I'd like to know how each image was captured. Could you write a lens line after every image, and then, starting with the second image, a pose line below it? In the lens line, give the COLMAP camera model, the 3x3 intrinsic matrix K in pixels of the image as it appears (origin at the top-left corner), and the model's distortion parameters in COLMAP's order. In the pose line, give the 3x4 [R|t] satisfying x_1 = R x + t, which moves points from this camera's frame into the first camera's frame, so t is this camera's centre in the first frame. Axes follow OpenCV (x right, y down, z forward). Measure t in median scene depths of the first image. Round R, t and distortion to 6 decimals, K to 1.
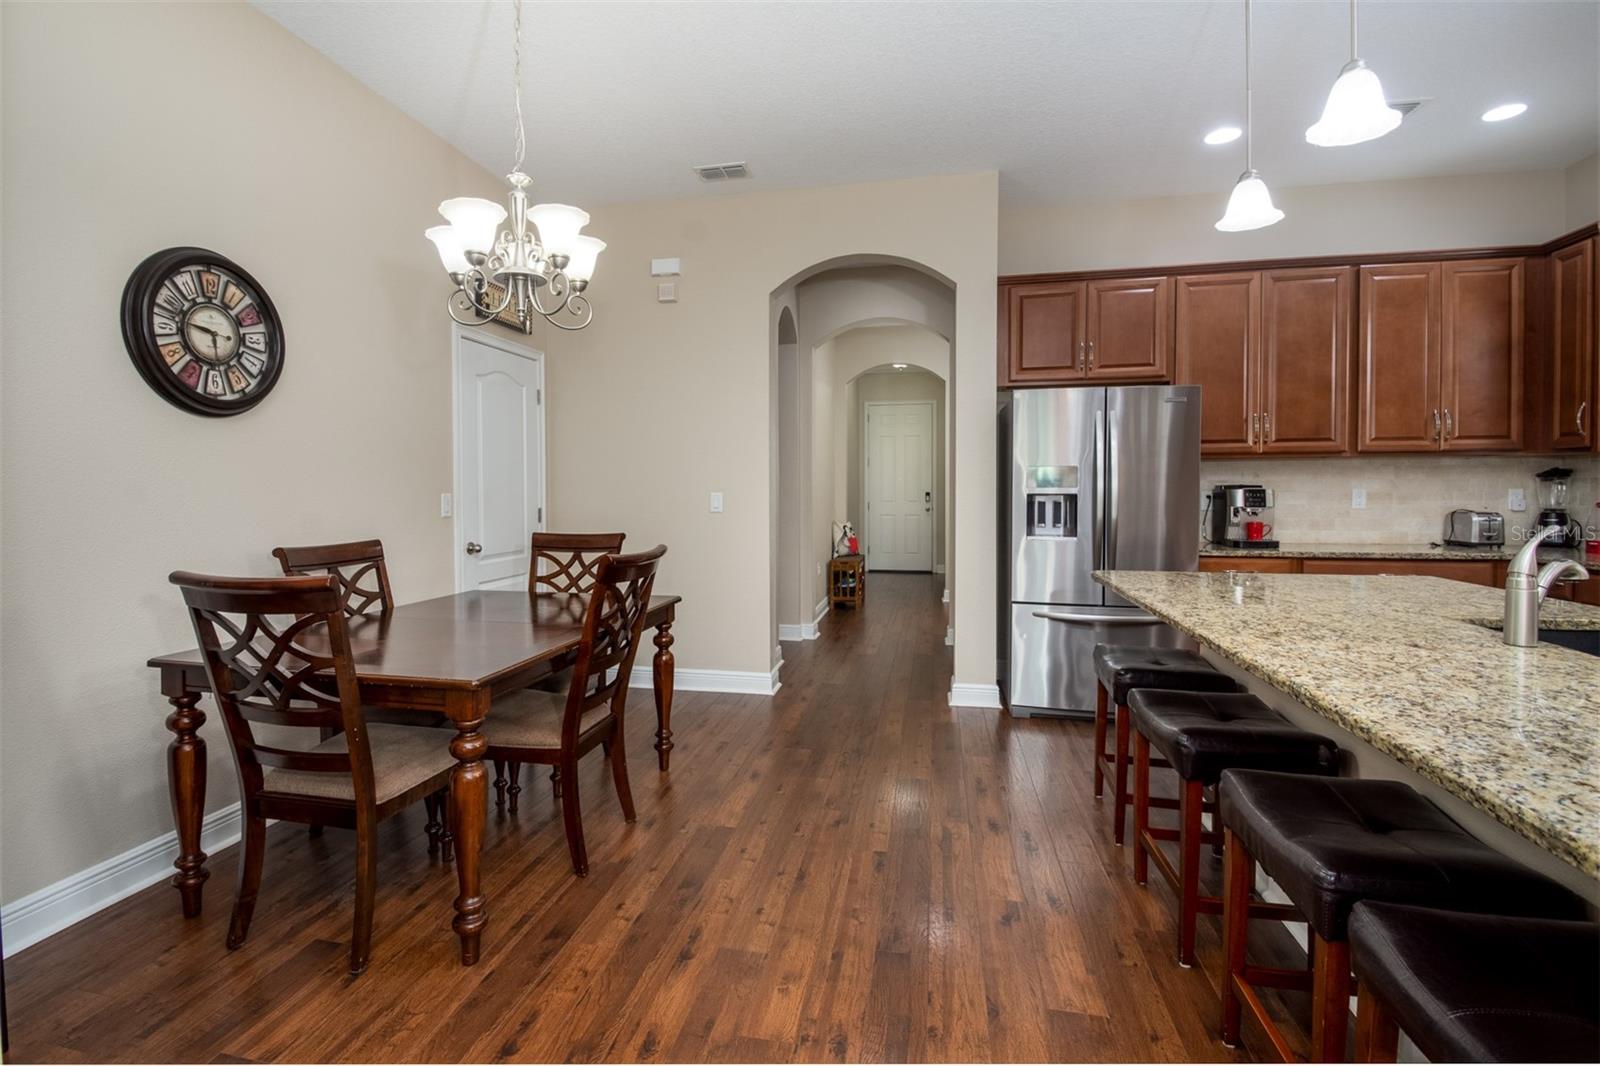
lens RADIAL K [[745.3, 0, 781.0], [0, 745.3, 502.3], [0, 0, 1]] dist [-0.000045, -0.000001]
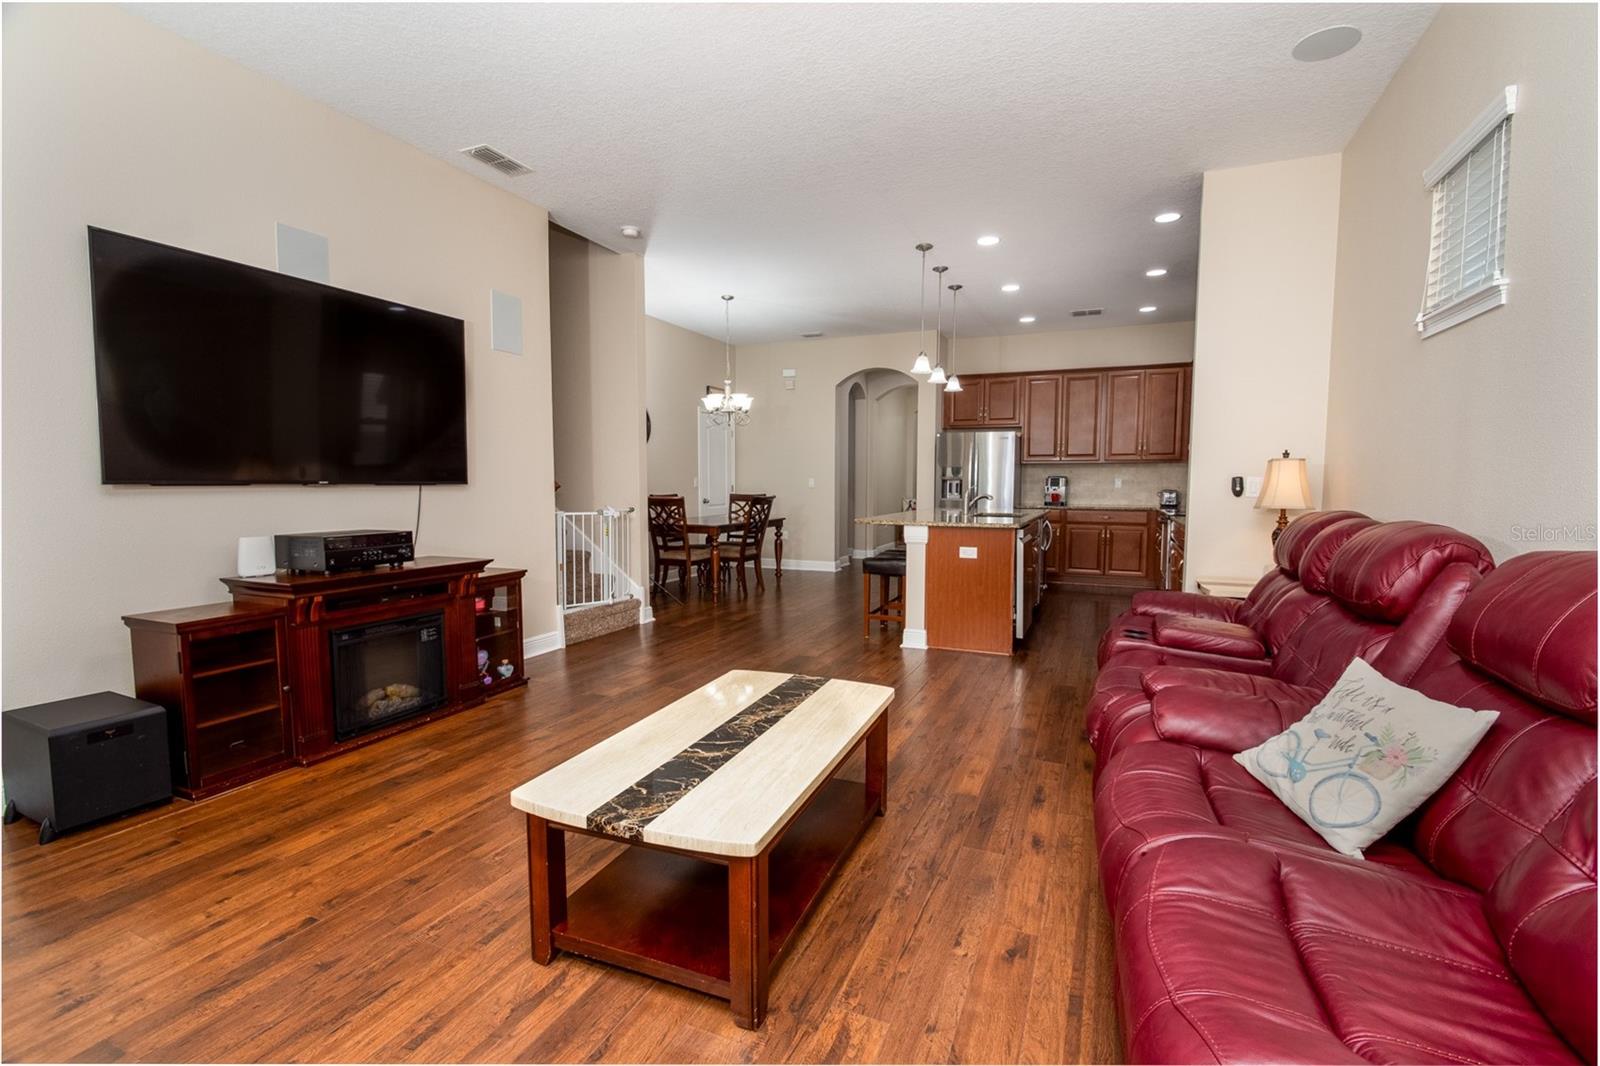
lens RADIAL K [[701.2, 0, 800.0], [0, 701.2, 533.0], [0, 0, 1]] dist [-0.001844, -0.000315]
pose [[0.977797, 0.019857, -0.208612, 0.382416], [-0.007552, 0.998193, 0.059616, 0.030347], [0.209419, -0.056717, 0.976180, -1.231931]]
